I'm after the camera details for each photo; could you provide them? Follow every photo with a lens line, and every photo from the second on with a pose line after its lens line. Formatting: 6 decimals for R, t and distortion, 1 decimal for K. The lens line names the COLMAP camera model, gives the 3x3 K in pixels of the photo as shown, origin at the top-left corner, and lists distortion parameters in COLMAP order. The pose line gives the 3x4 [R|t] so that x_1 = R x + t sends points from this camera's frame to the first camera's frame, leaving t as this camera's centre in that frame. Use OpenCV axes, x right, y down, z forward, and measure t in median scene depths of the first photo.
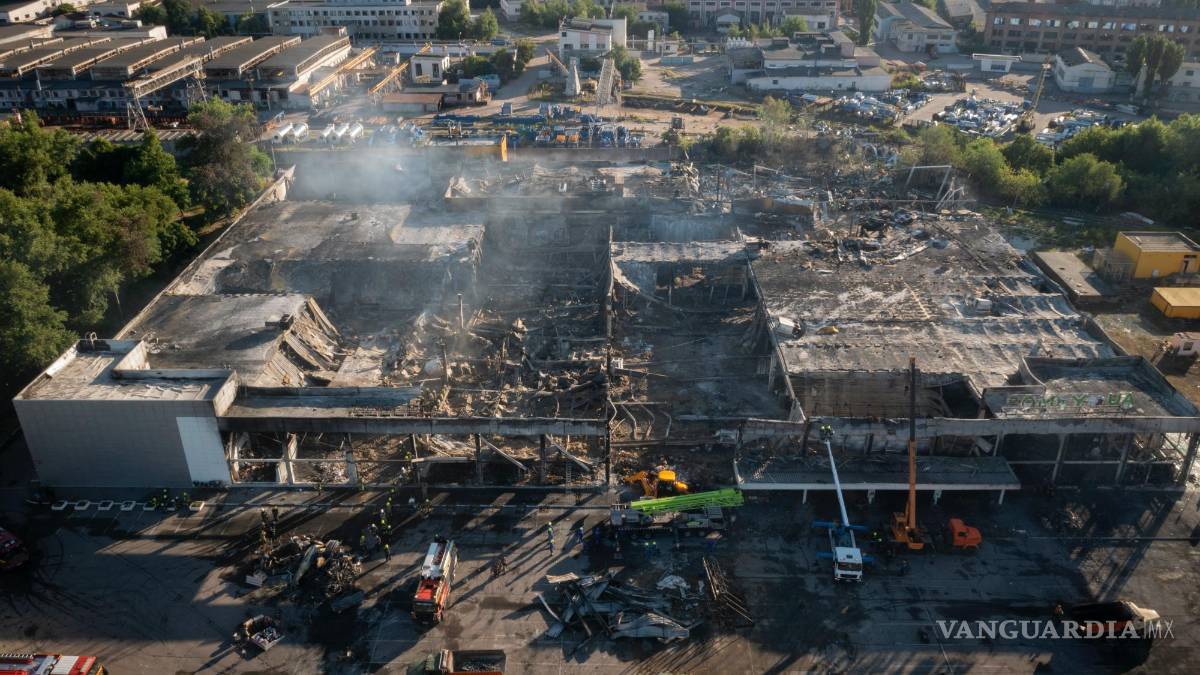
lens RADIAL K [[942.7, 0, 600.0], [0, 942.7, 337.5], [0, 0, 1]] dist [-0.033096, 0.010092]
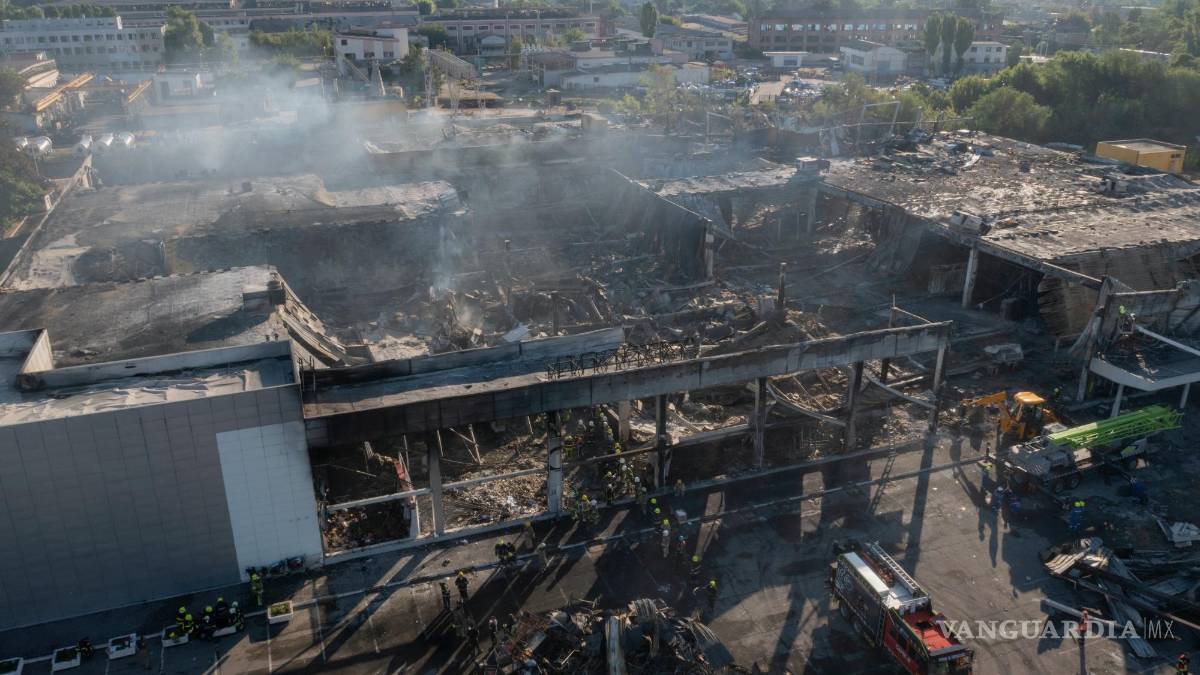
lens RADIAL K [[942.8, 0, 600.9], [0, 942.8, 324.2], [0, 0, 1]] dist [-0.034667, 0.003646]
pose [[0.931702, -0.126366, 0.340533, -0.342844], [0.162238, 0.983593, -0.078889, 0.080418], [-0.324977, 0.128749, 0.936917, 0.387471]]
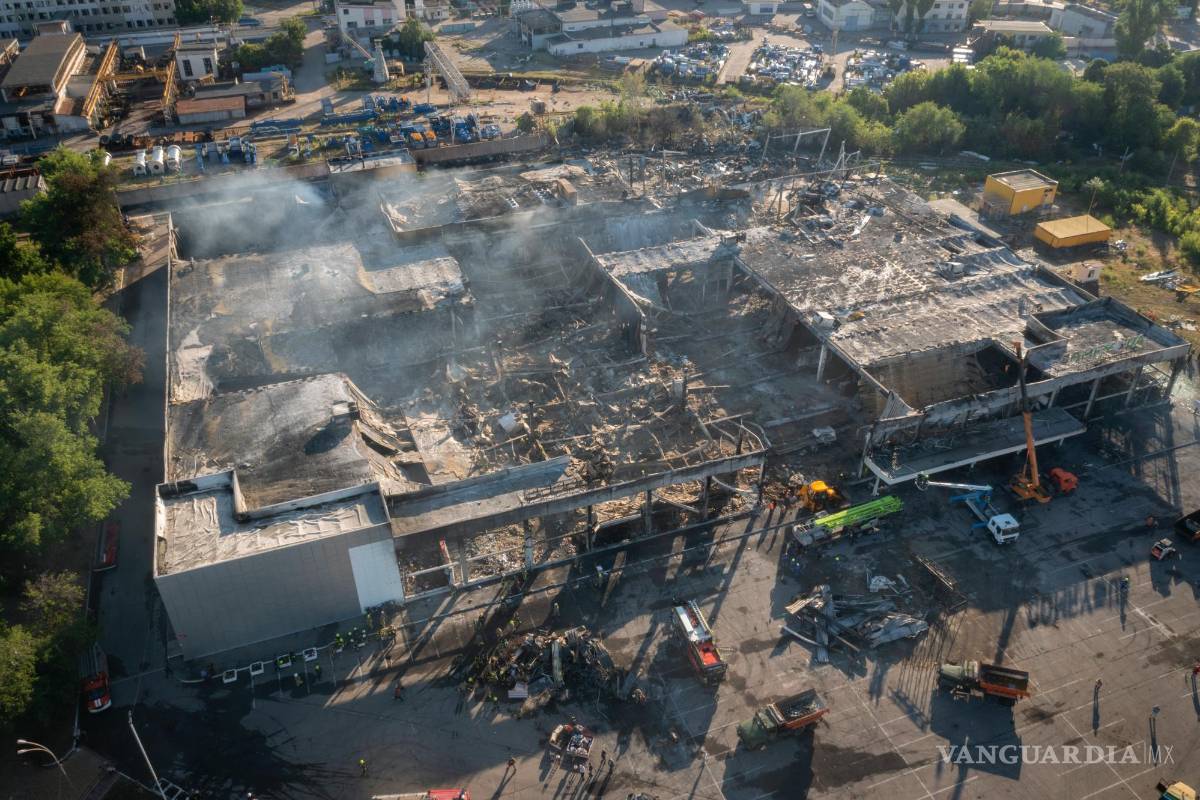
lens RADIAL K [[941.9, 0, 600.0], [0, 941.9, 400.0], [0, 0, 1]] dist [-0.030230, 0.003955]
pose [[0.932216, -0.201966, 0.300305, -0.378477], [0.161780, 0.974830, 0.153405, -0.126820], [-0.323729, -0.094423, 0.941427, 0.058153]]
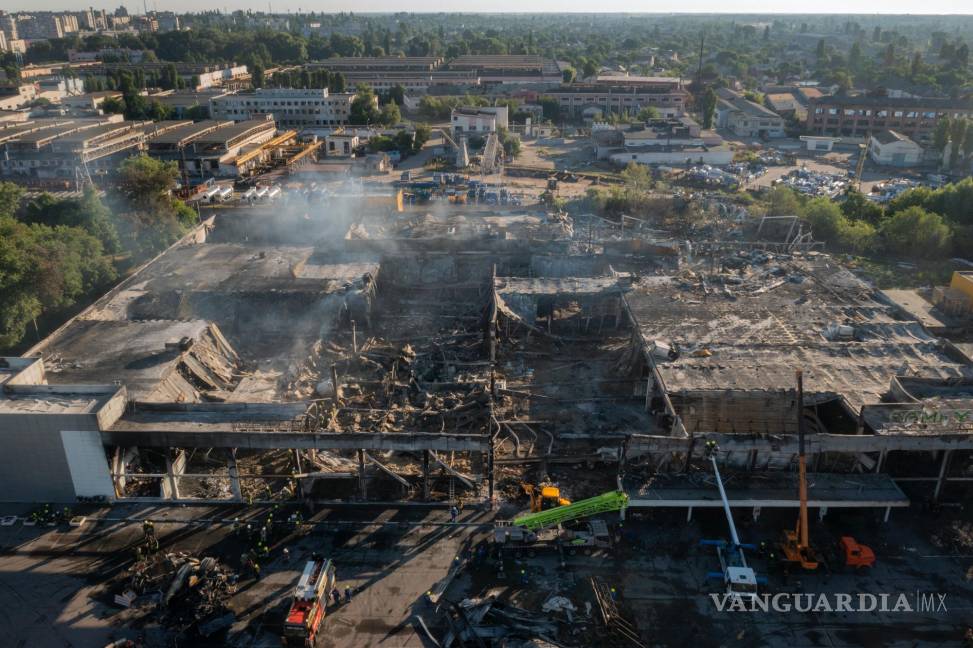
lens RADIAL K [[763.7, 0, 486.5], [0, 763.7, 324.0], [0, 0, 1]] dist [-0.030230, 0.003955]
pose [[0.999995, 0.003001, 0.001289, 0.001365], [-0.002891, 0.996936, -0.078172, 0.026527], [-0.001519, 0.078167, 0.996939, 0.148723]]
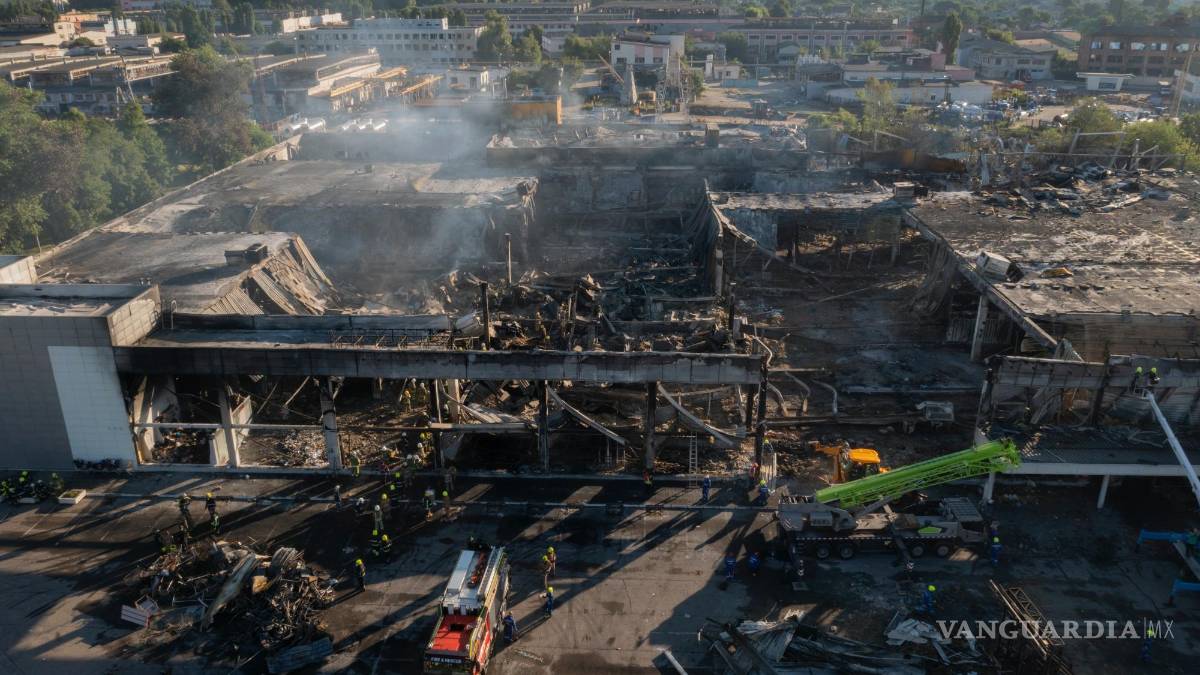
lens RADIAL K [[942.7, 0, 600.0], [0, 942.7, 337.5], [0, 0, 1]] dist [-0.033096, 0.010092]
pose [[0.999540, 0.010650, -0.028389, -0.062863], [-0.013535, 0.994542, -0.103453, 0.110359], [0.027132, 0.103790, 0.994229, 0.329298]]
